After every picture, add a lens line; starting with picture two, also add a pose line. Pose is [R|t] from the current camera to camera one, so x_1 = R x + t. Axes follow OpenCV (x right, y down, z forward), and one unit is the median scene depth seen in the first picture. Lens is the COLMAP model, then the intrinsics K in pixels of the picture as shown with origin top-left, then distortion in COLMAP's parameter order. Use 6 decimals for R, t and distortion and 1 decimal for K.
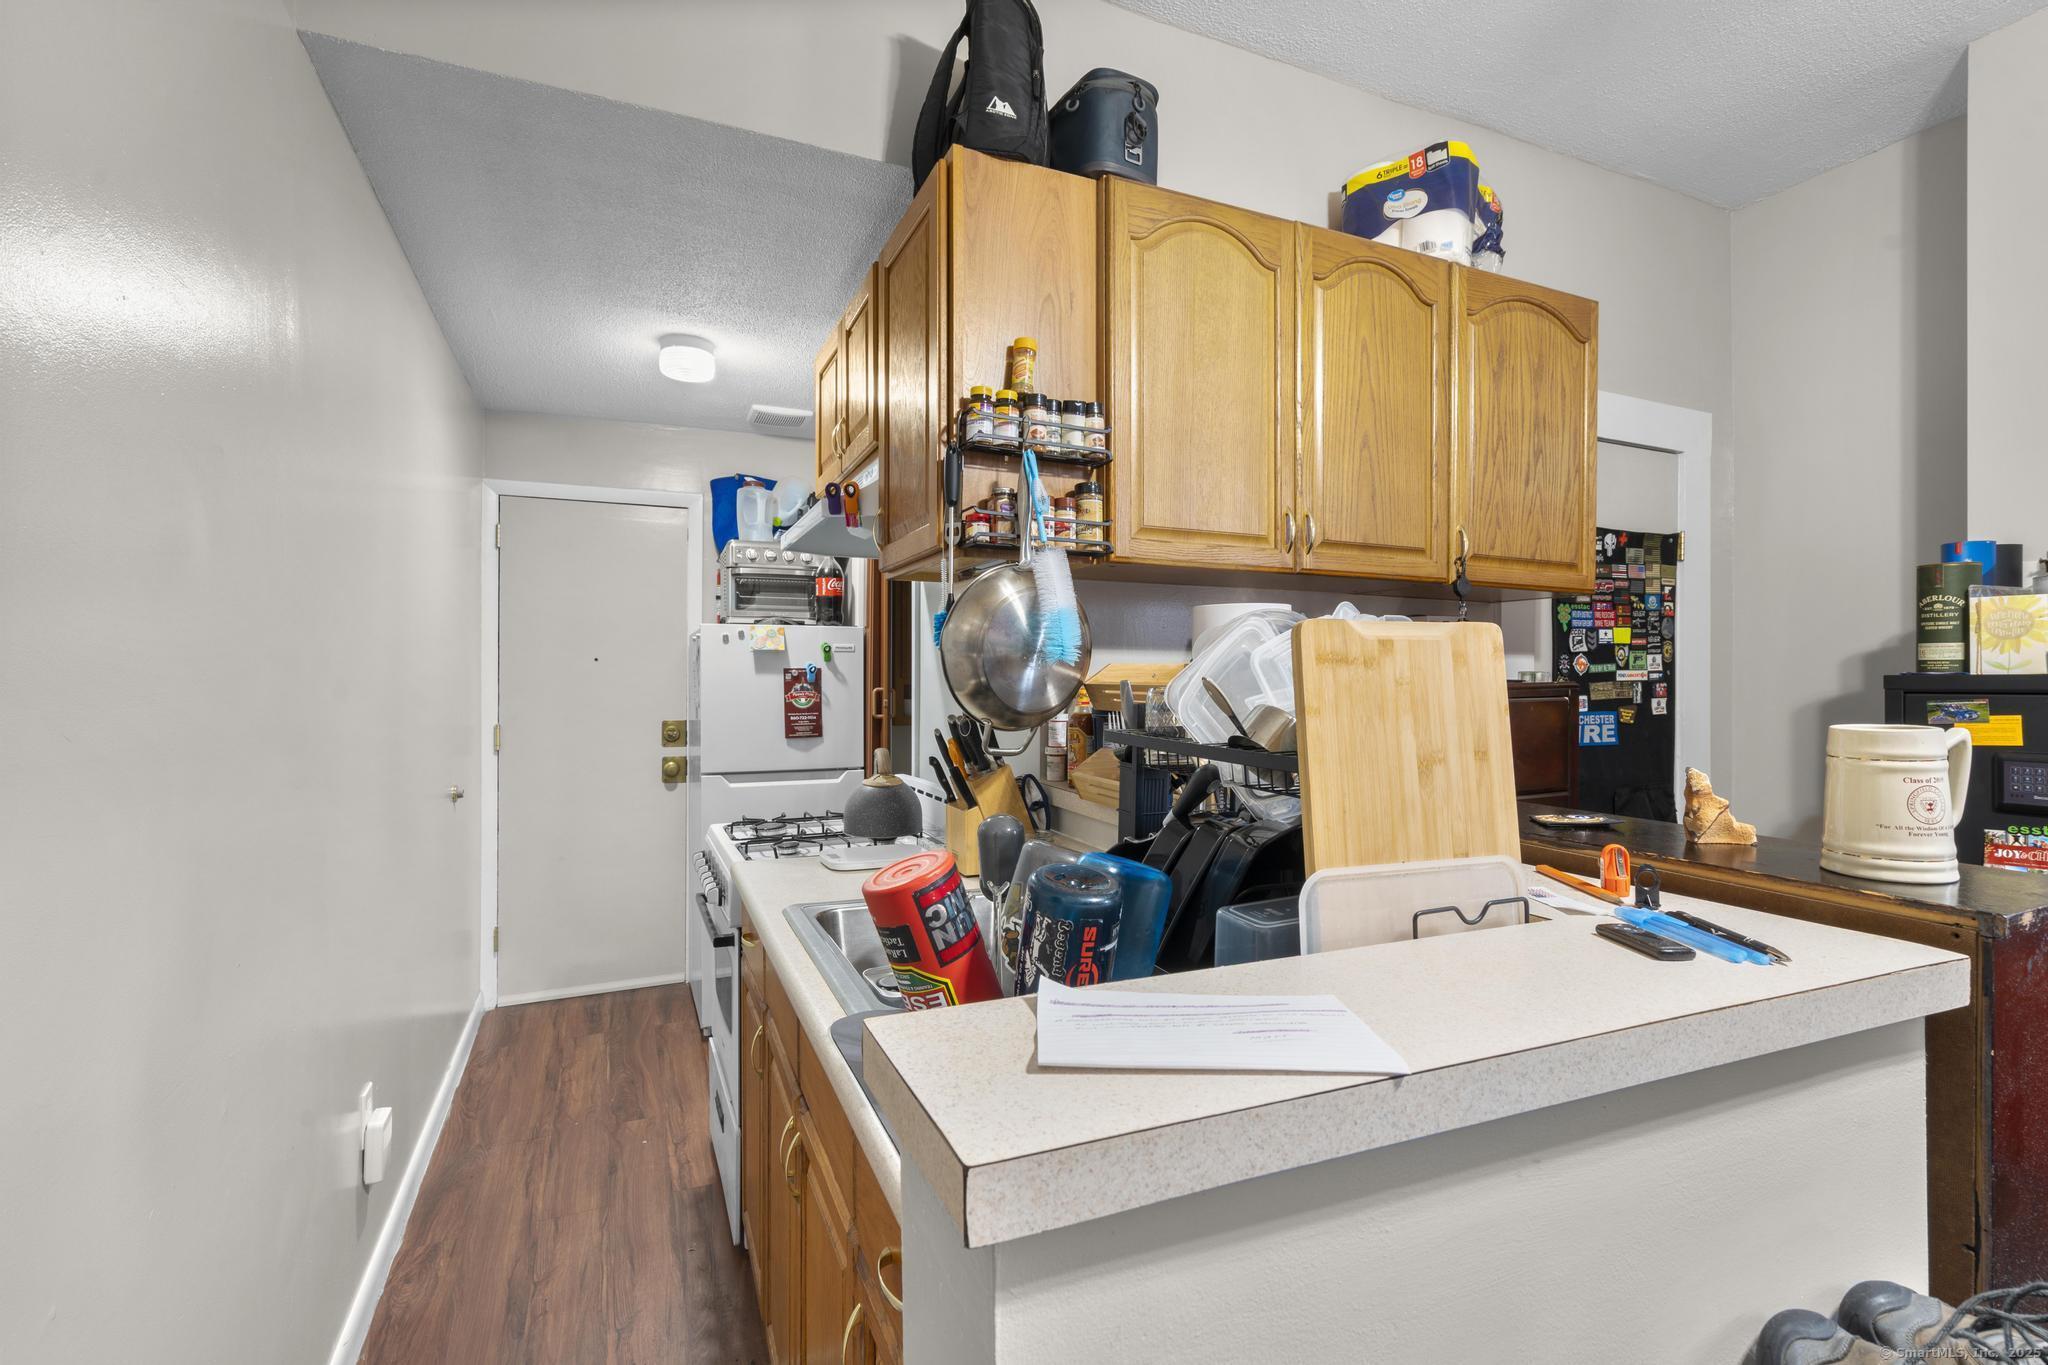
lens RADIAL K [[914.9, 0, 1020.2], [0, 914.9, 679.0], [0, 0, 1]] dist [-0.005217, 0.000272]
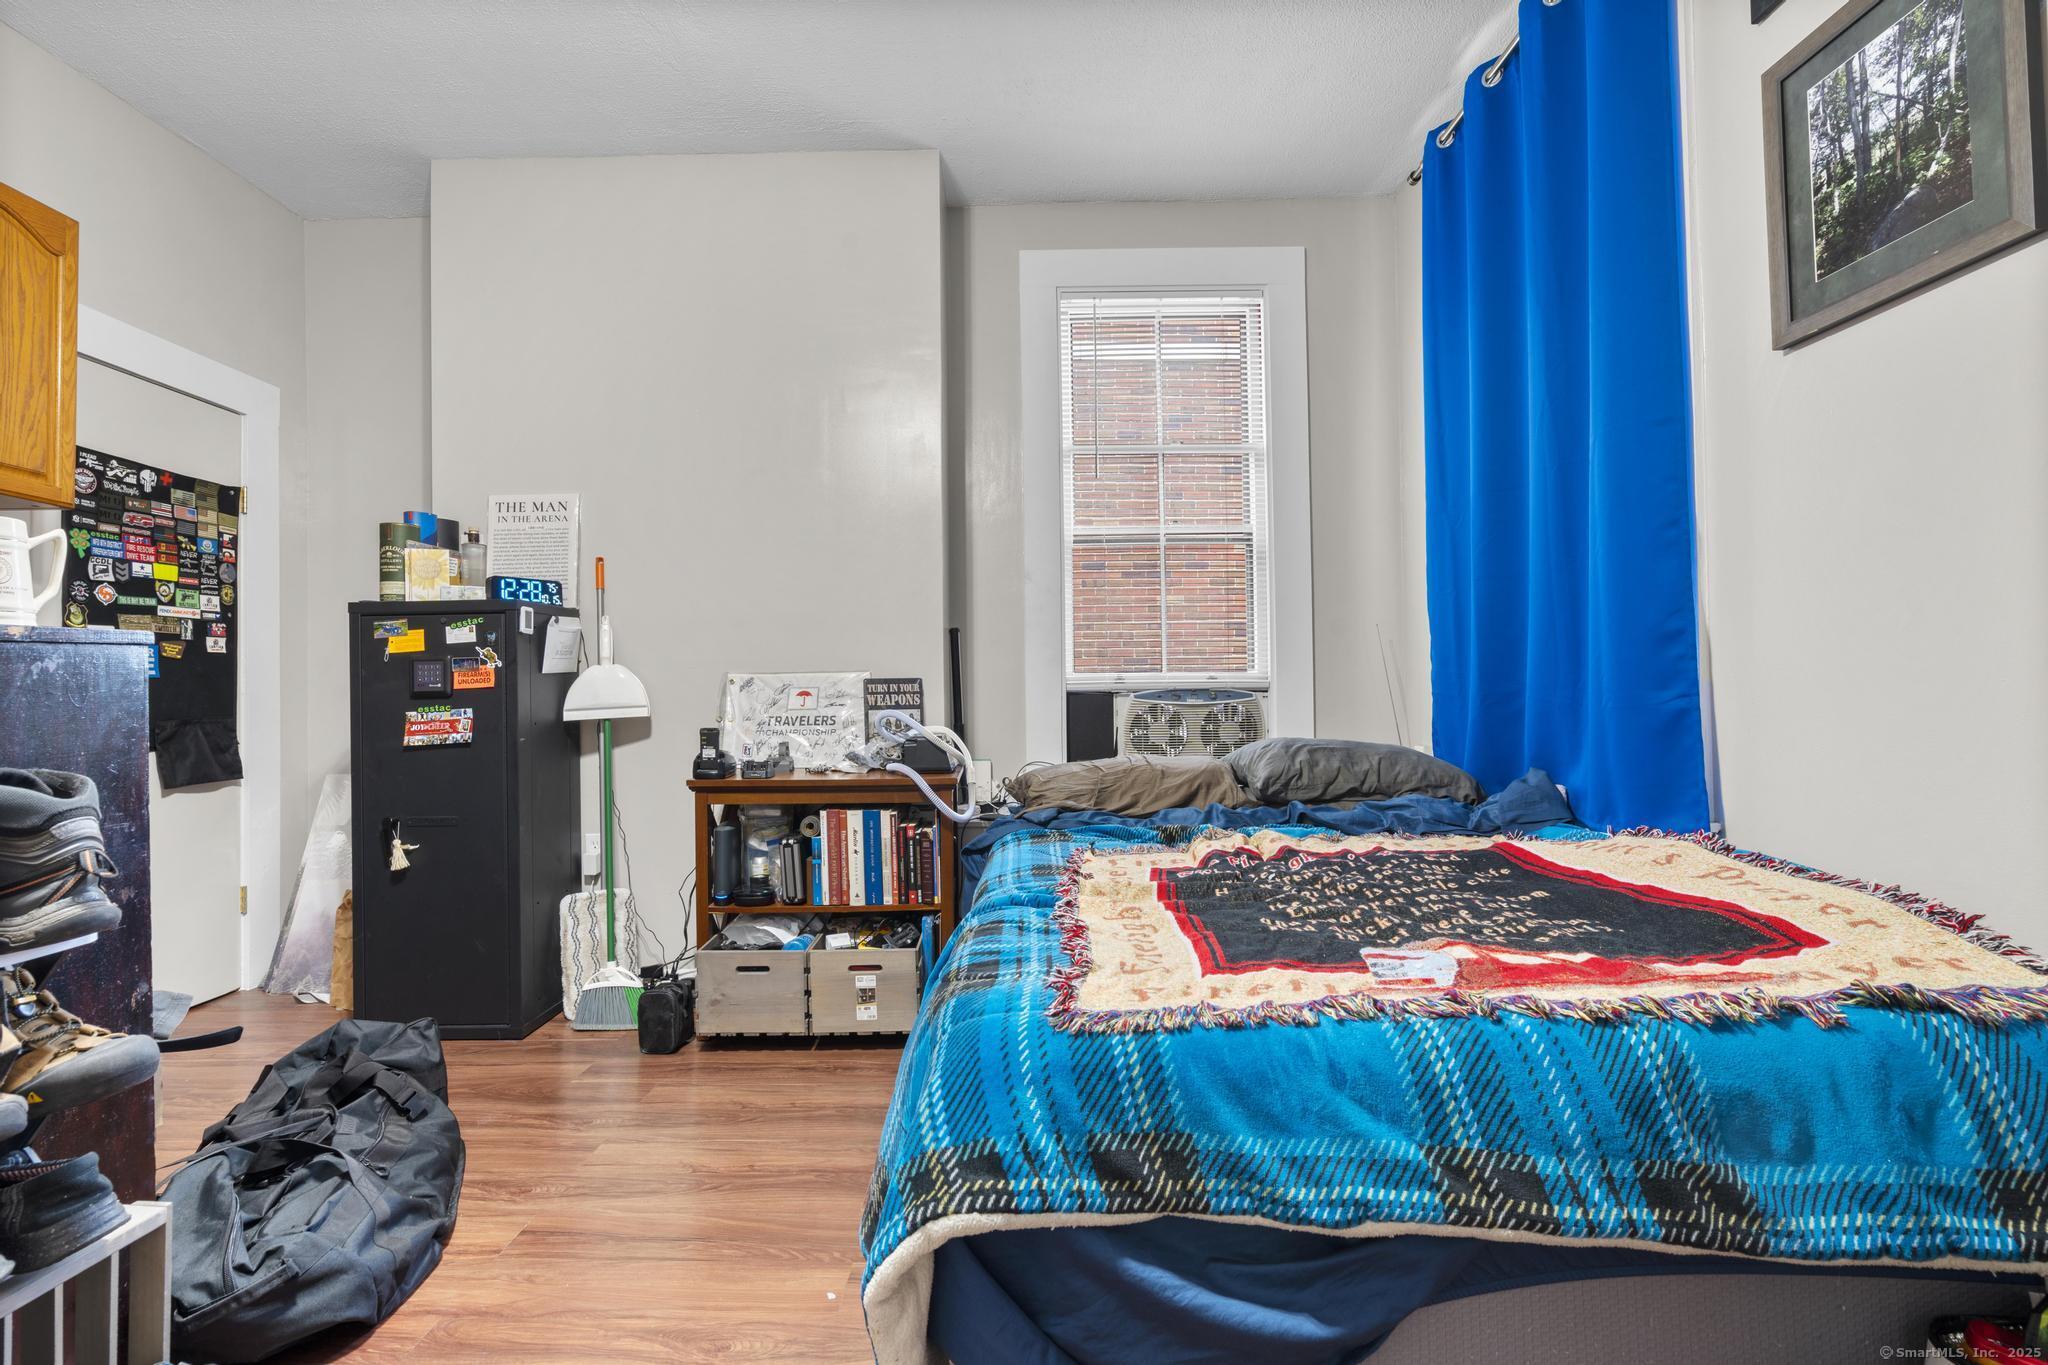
lens RADIAL K [[914.9, 0, 1018.6], [0, 914.9, 678.2], [0, 0, 1]] dist [-0.005217, 0.000272]
pose [[0.410246, 0.011517, 0.911902, 0.119372], [0.016729, 0.999657, -0.020152, 0.107993], [-0.911822, 0.023522, 0.409912, -0.291803]]
